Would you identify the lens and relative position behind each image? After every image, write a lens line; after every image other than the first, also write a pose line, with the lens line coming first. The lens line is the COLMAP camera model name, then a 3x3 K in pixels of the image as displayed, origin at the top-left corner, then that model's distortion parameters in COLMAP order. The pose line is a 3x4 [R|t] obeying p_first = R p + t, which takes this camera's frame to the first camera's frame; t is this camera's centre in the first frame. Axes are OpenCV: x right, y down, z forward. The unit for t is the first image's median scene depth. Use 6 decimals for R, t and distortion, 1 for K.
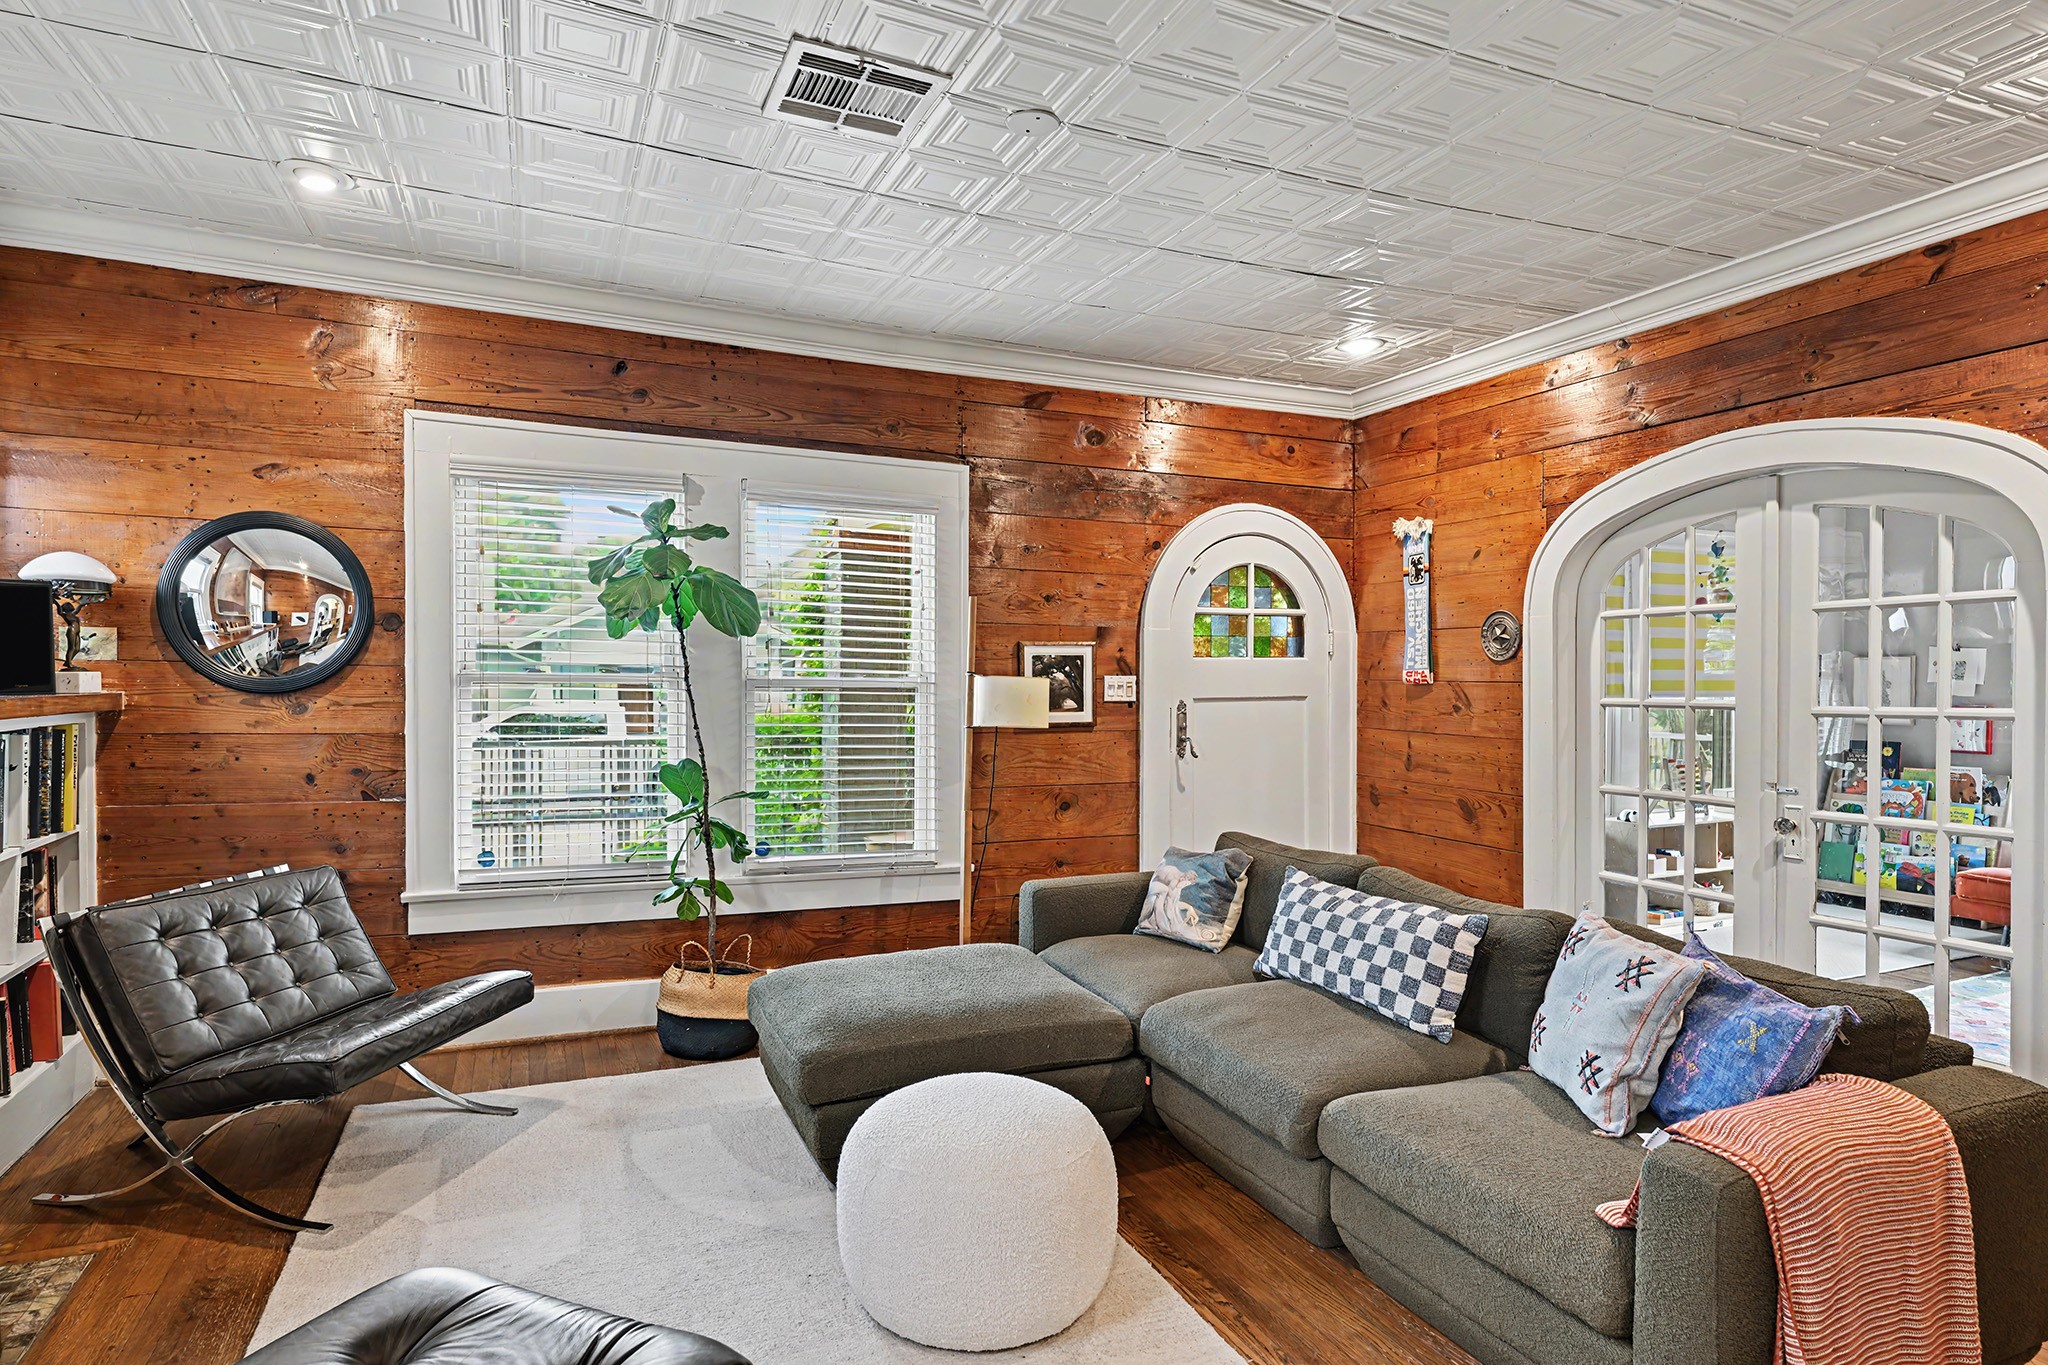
lens RADIAL K [[1117.5, 0, 1012.8], [0, 1117.5, 696.3], [0, 0, 1]] dist [0.002909, 0.001709]
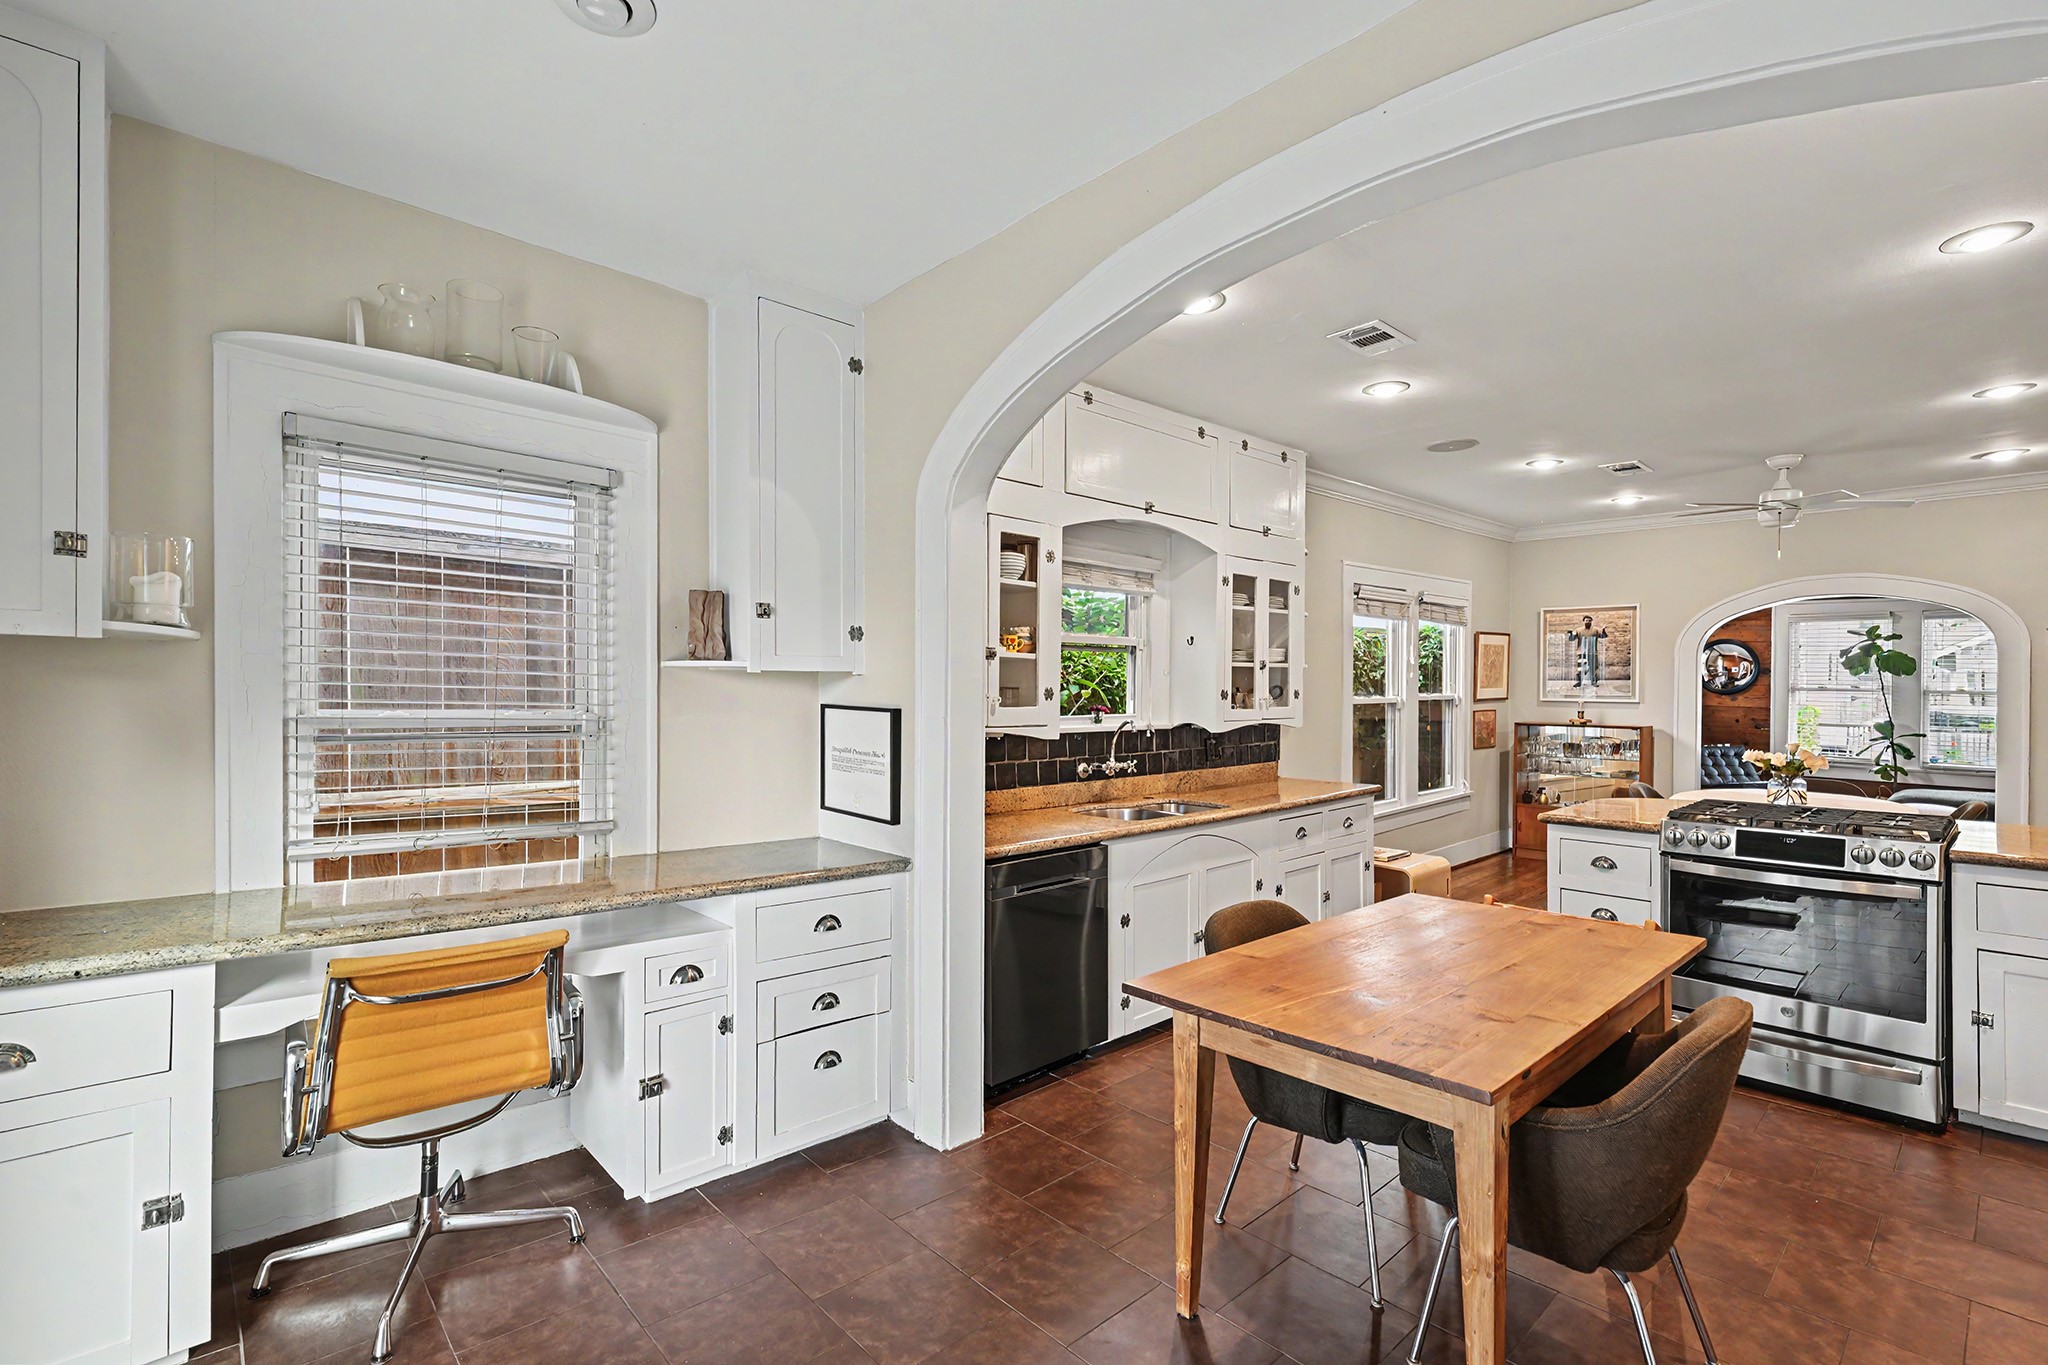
lens RADIAL K [[941.8, 0, 1021.9], [0, 941.8, 677.4], [0, 0, 1]] dist [-0.003856, -0.000171]
pose [[0.348067, -0.005546, -0.937453, 1.107216], [-0.020130, 0.999708, -0.013389, 0.024885], [0.937253, 0.023531, 0.347854, -1.743154]]
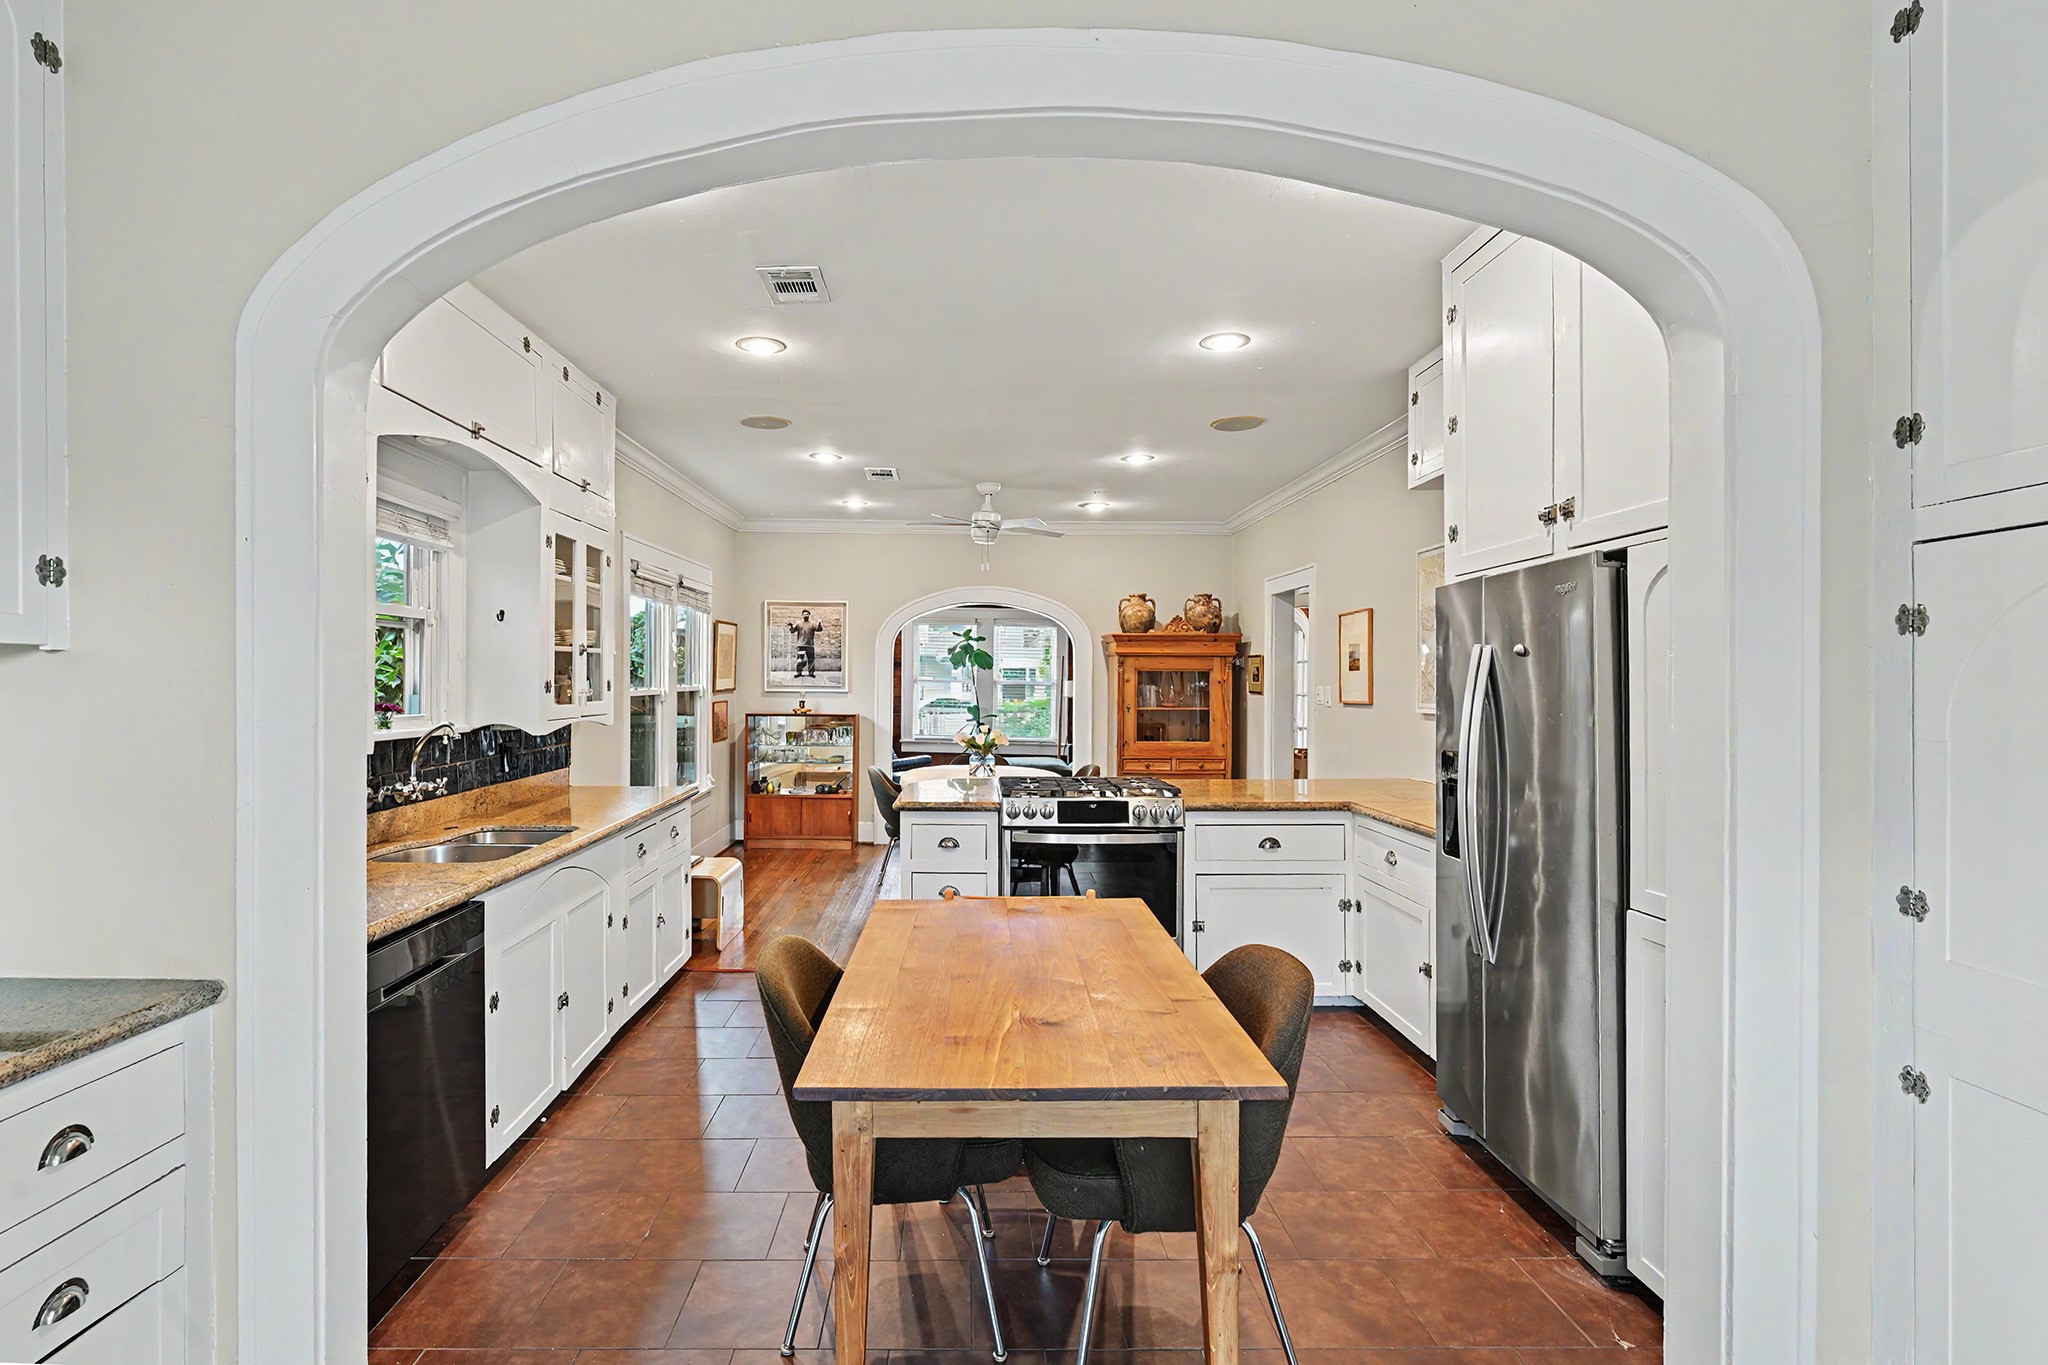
lens RADIAL K [[1008.0, 0, 1006.7], [0, 1008.0, 680.4], [0, 0, 1]] dist [-0.006400, 0.001342]
pose [[0.924167, 0.006368, -0.381935, 0.932530], [-0.013126, 0.999800, -0.015091, 0.028023], [0.381762, 0.018960, 0.924066, -1.817488]]
